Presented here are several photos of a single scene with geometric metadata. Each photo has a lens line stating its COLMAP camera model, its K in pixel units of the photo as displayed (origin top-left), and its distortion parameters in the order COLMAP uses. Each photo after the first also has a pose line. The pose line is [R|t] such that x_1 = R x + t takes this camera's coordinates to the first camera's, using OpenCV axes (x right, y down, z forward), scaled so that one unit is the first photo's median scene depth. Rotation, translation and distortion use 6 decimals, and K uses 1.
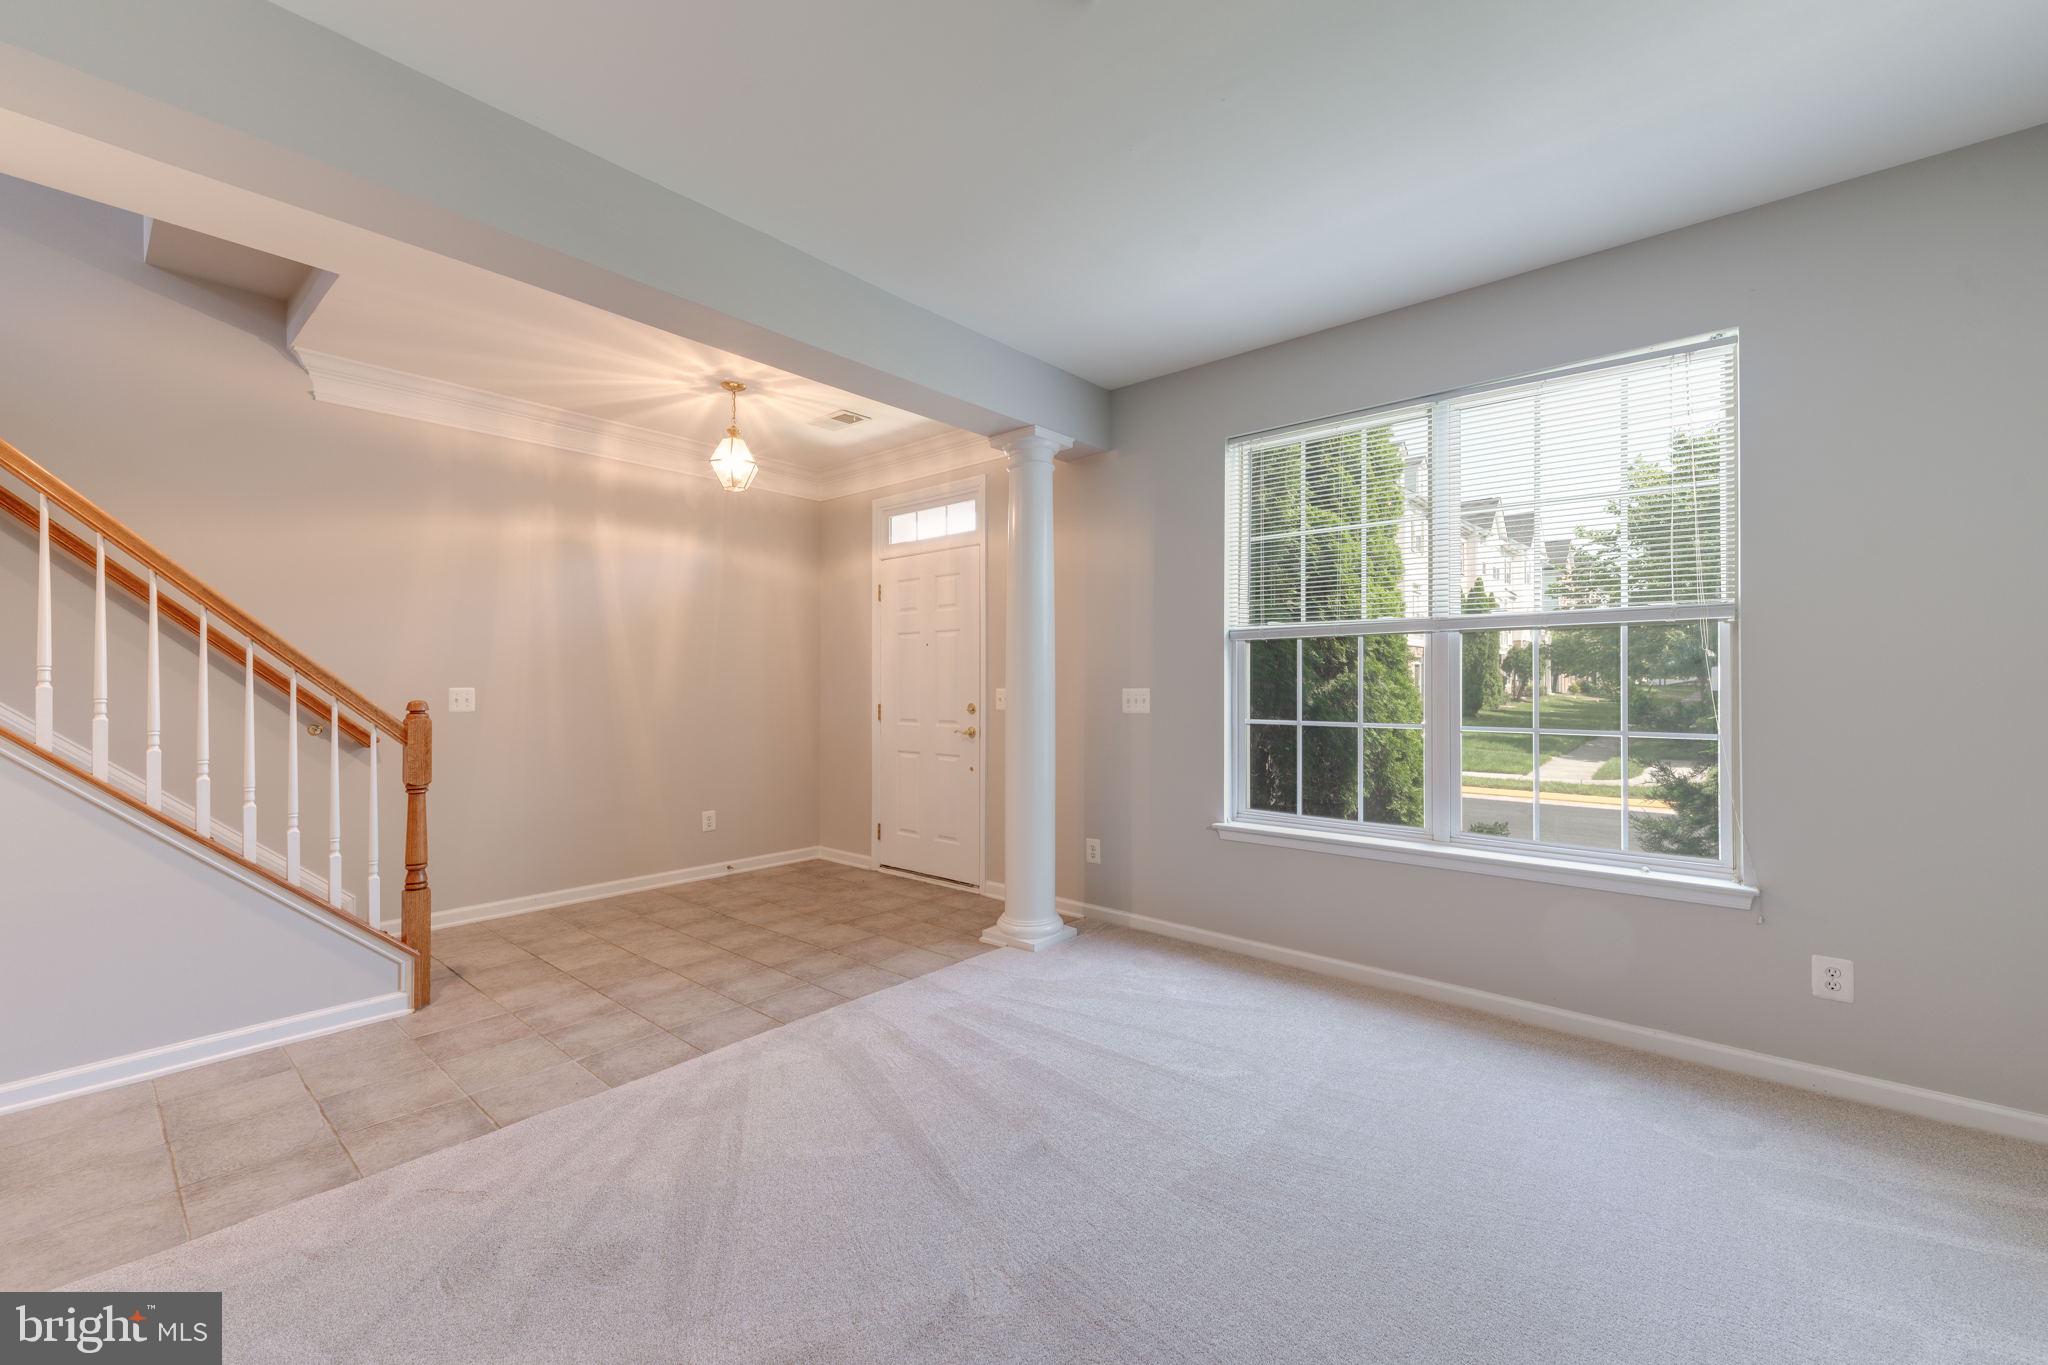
lens RADIAL K [[825.9, 0, 1021.3], [0, 825.9, 683.8], [0, 0, 1]] dist [0.010462, -0.000177]
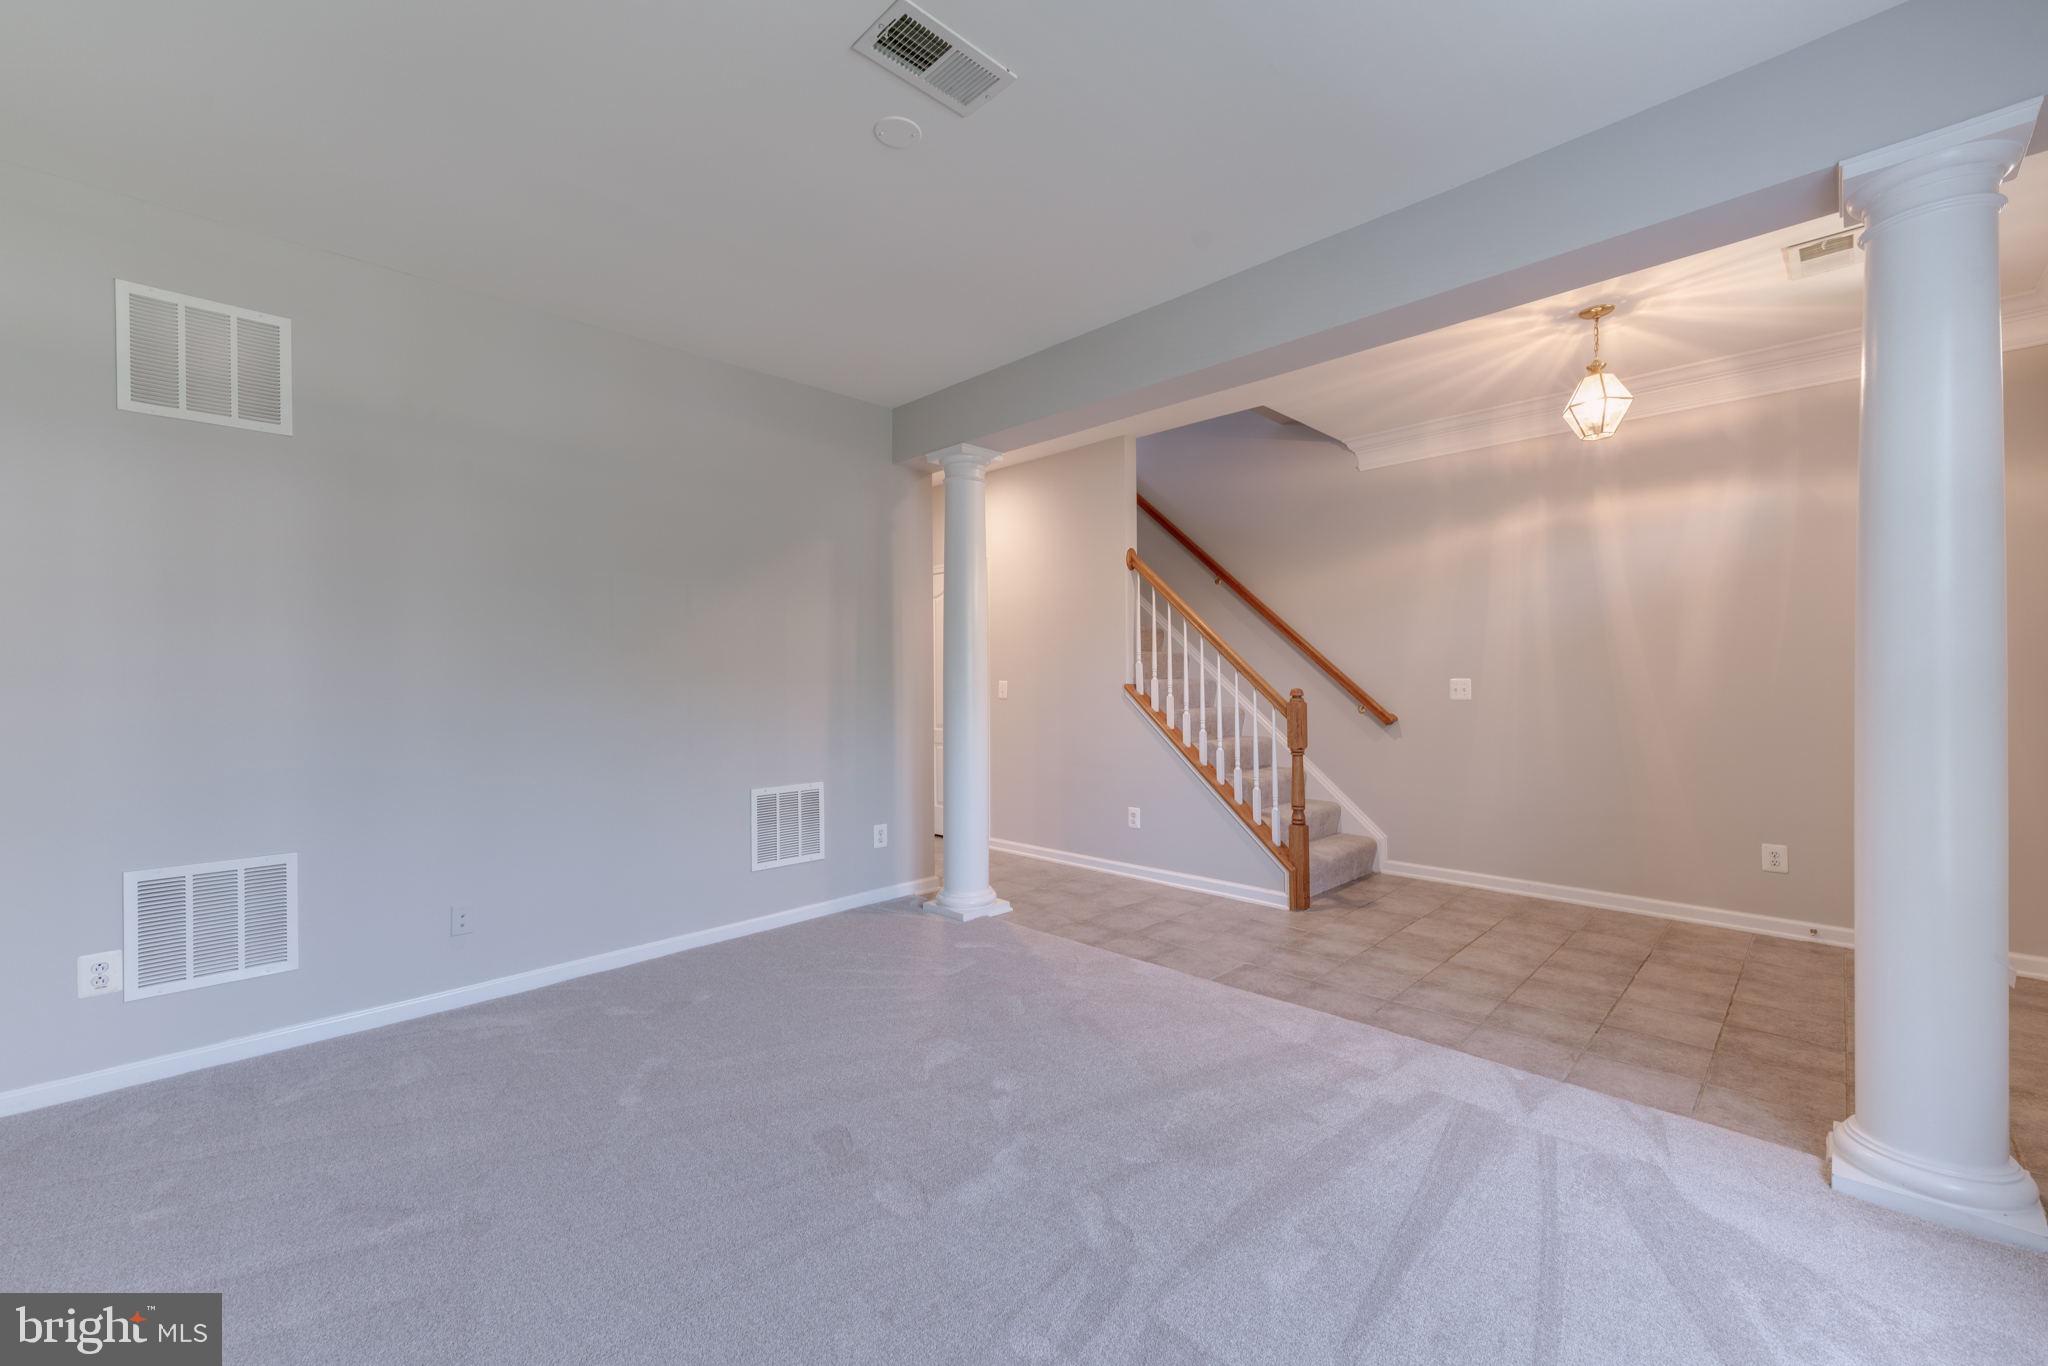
lens RADIAL K [[825.9, 0, 1021.3], [0, 825.9, 684.3], [0, 0, 1]] dist [0.010462, -0.000177]
pose [[-0.064716, 0.005067, -0.997891, 0.602009], [0.006890, 0.999966, 0.004631, 0.003500], [0.997880, -0.006575, -0.064749, 0.560751]]
